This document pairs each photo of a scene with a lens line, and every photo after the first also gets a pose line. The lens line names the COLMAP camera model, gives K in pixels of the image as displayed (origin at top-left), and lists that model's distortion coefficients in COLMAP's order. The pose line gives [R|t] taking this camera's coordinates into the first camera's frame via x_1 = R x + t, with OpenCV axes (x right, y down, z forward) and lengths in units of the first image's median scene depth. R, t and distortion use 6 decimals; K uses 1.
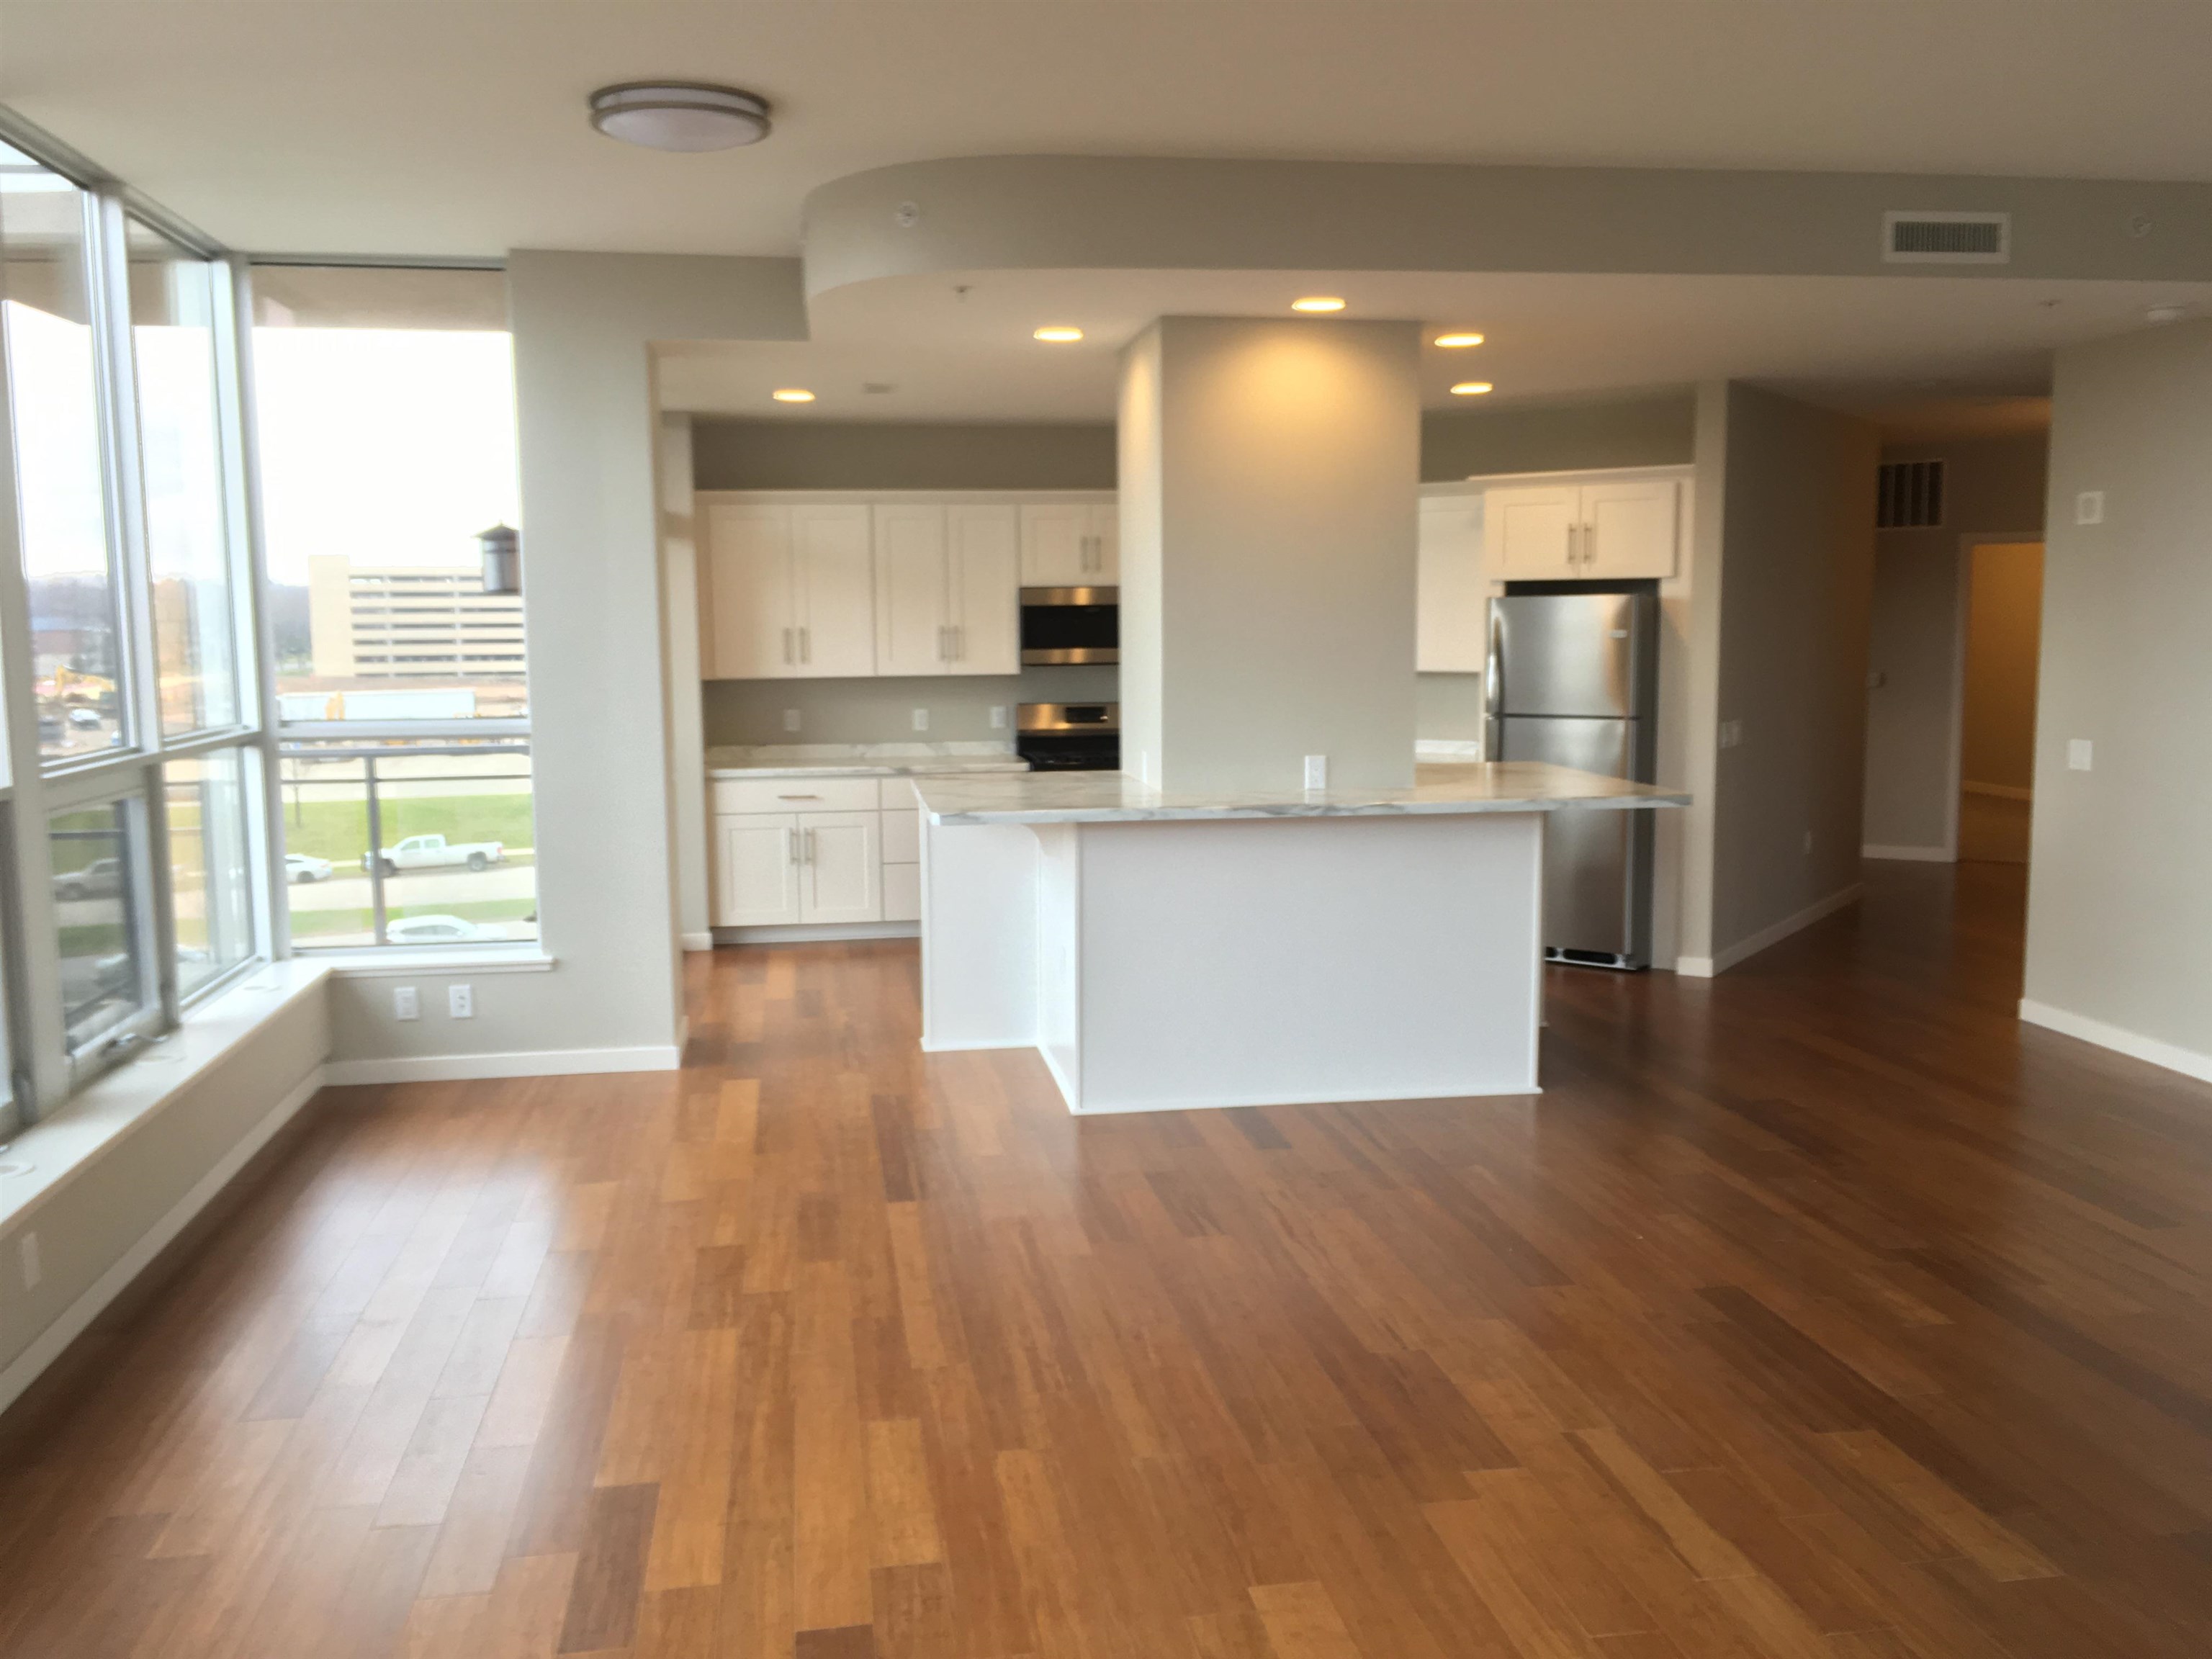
lens RADIAL K [[1878.1, 0, 1106.0], [0, 1878.1, 829.5], [0, 0, 1]] dist [0.077556, -0.112110]
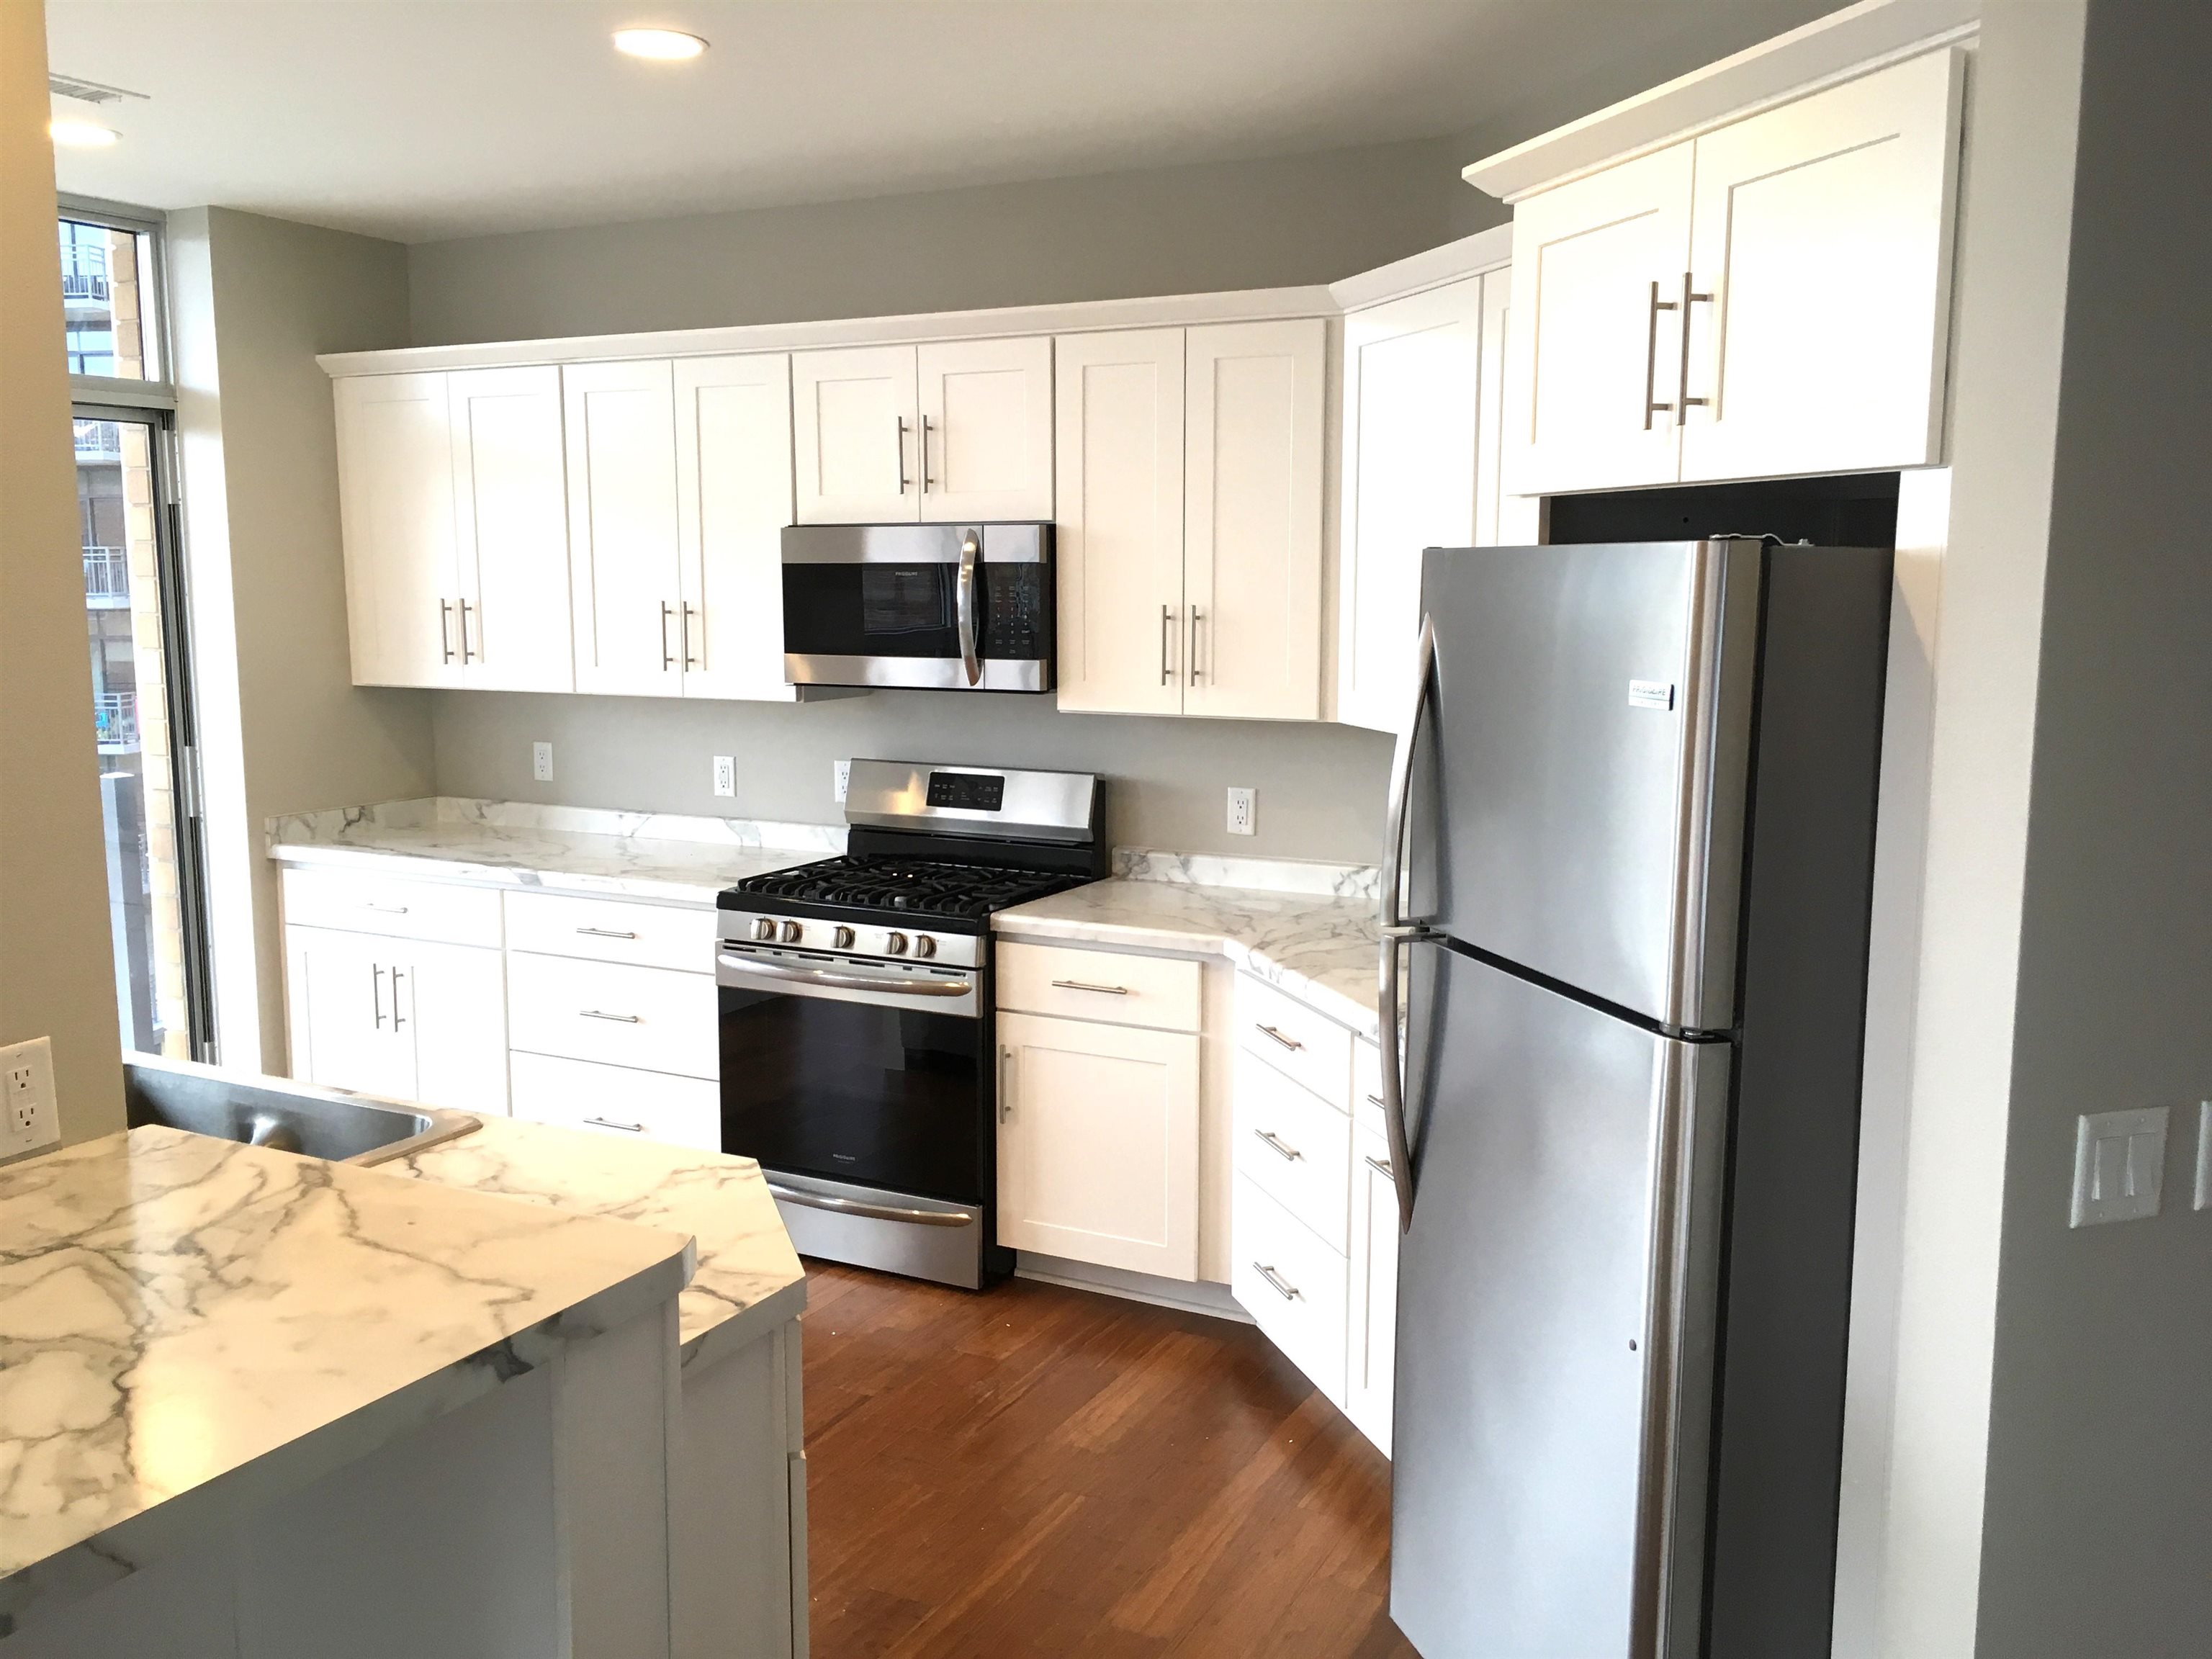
lens RADIAL K [[1878.1, 0, 1106.0], [0, 1878.1, 829.5], [0, 0, 1]] dist [0.077556, -0.112110]
pose [[0.805179, 0.092165, -0.585826, 0.313445], [-0.080022, 0.995700, 0.046664, -0.079805], [0.587608, 0.009306, 0.809092, 0.654687]]
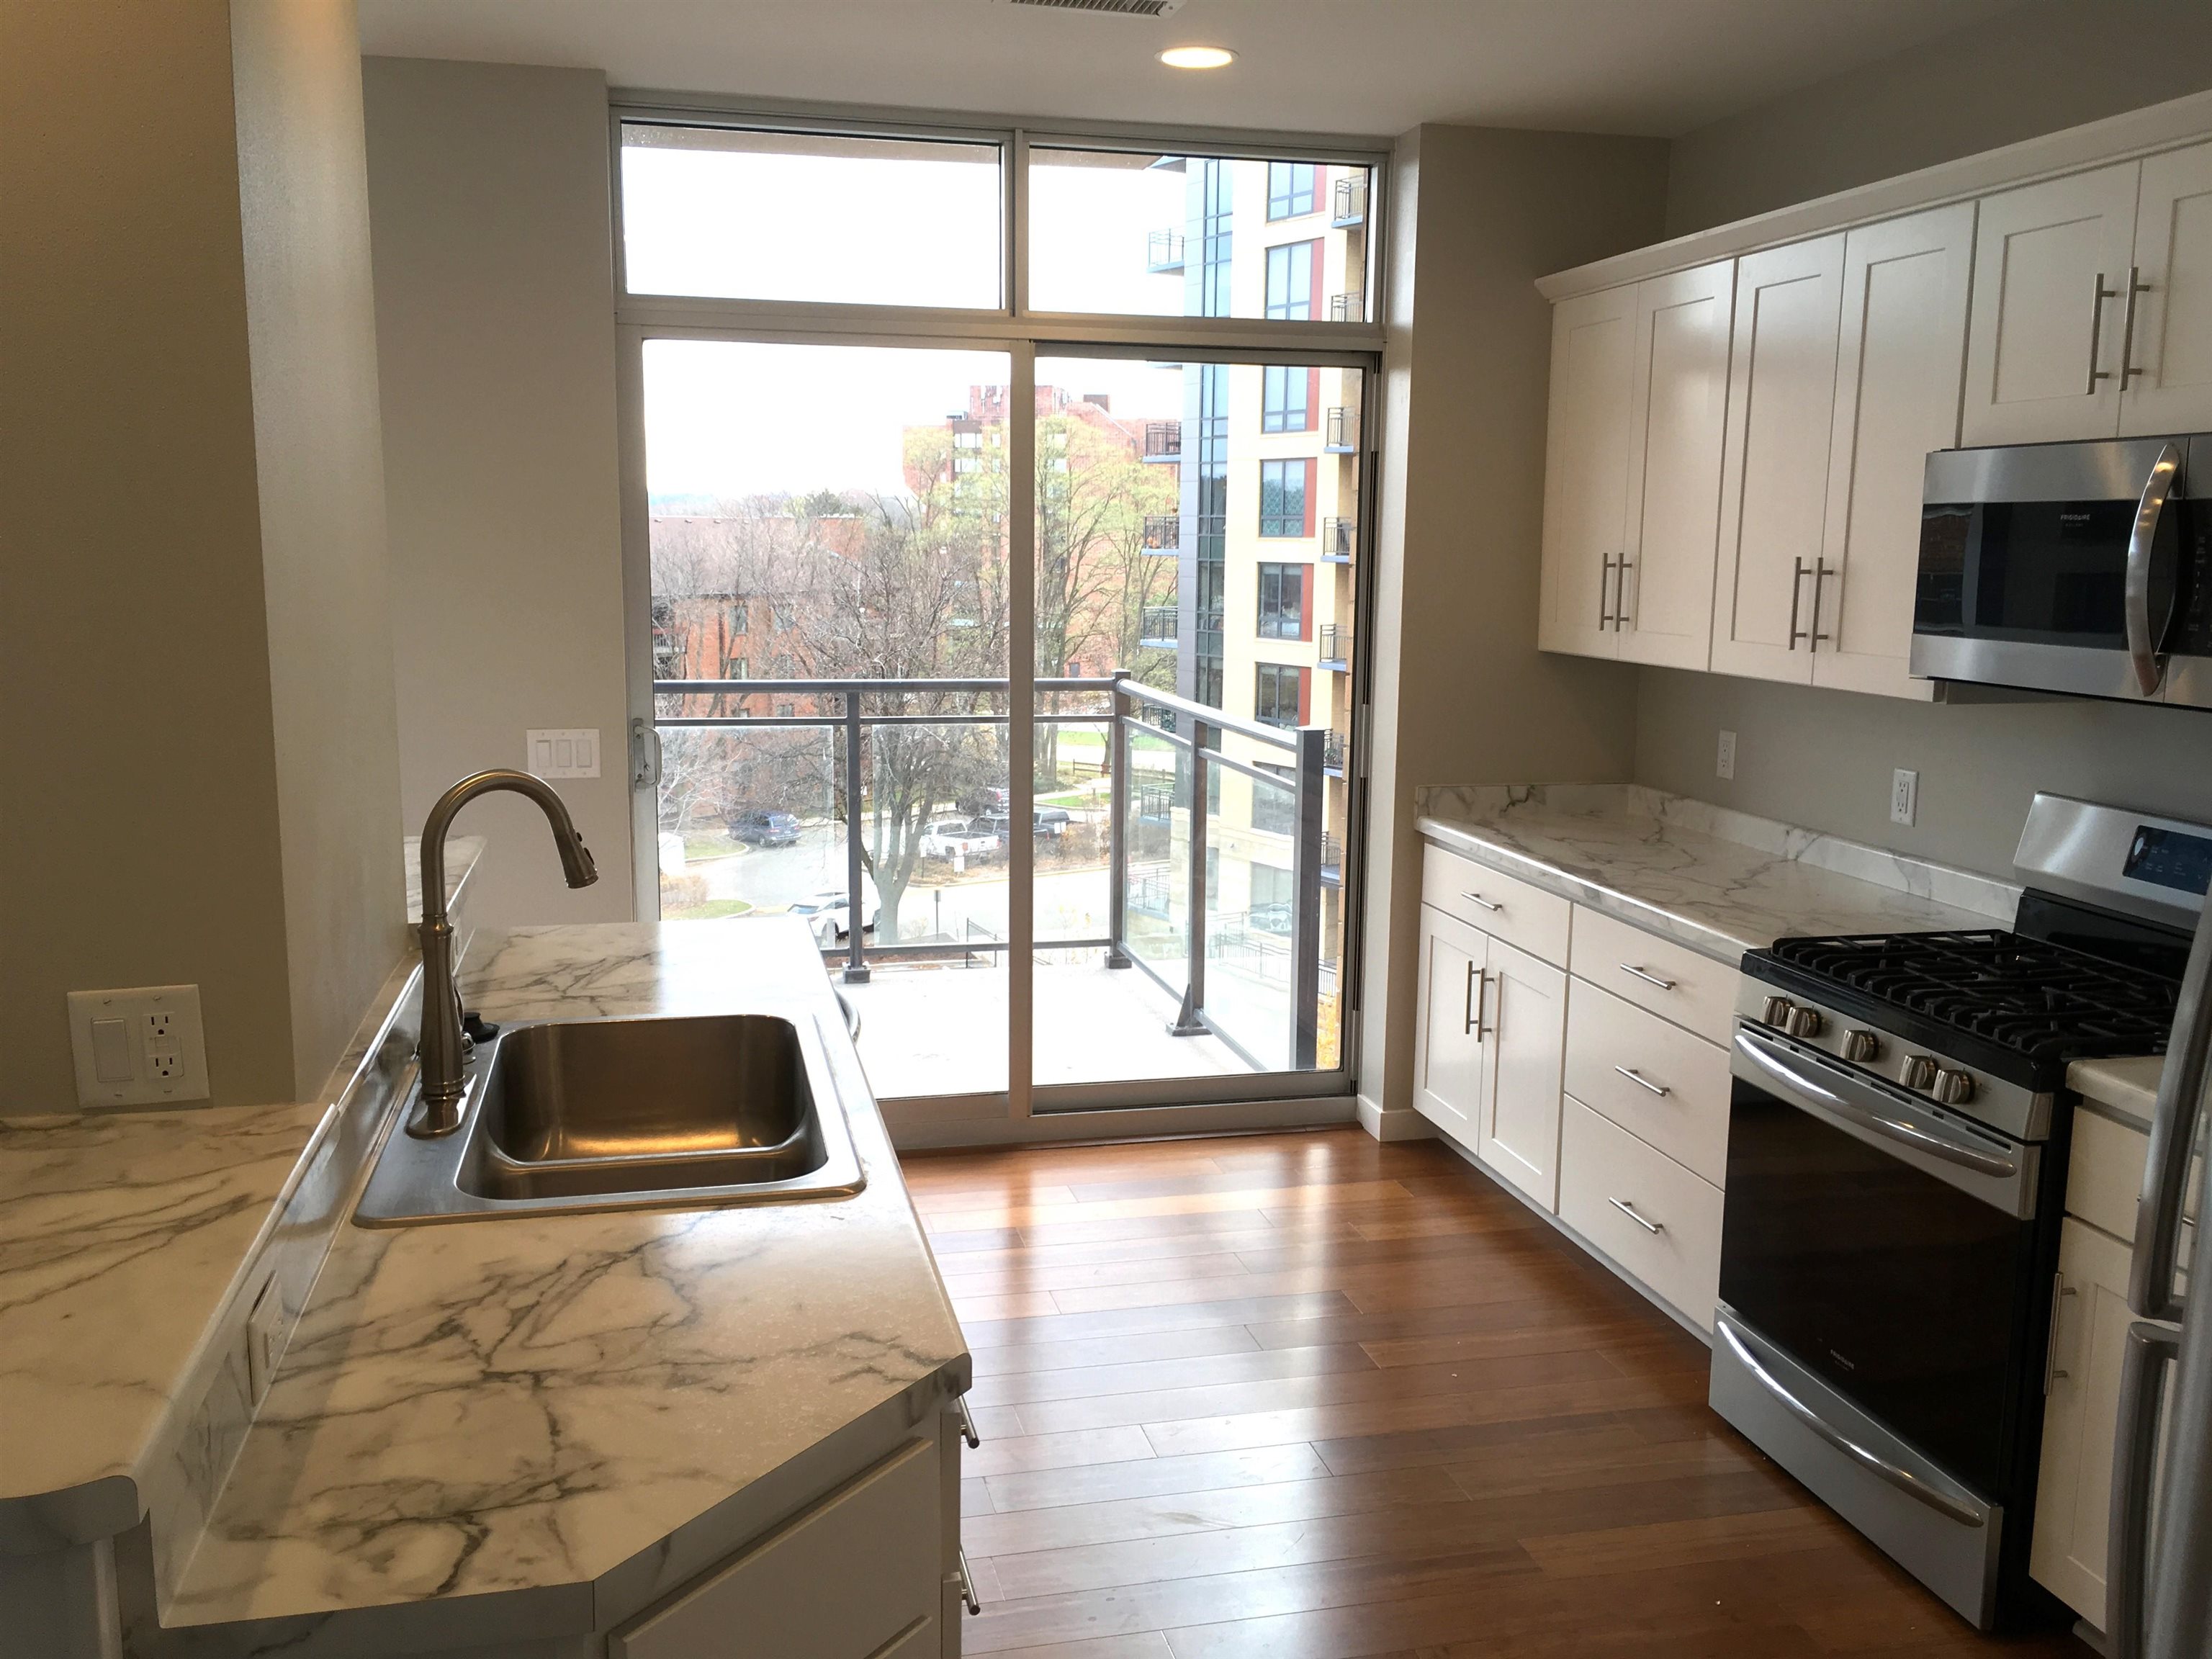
lens RADIAL K [[1878.1, 0, 1106.0], [0, 1878.1, 829.5], [0, 0, 1]] dist [0.077556, -0.112110]
pose [[0.070512, 0.167998, -0.983262, 0.292937], [-0.130877, 0.978753, 0.157842, -0.096034], [0.988888, 0.117556, 0.091001, 0.827357]]
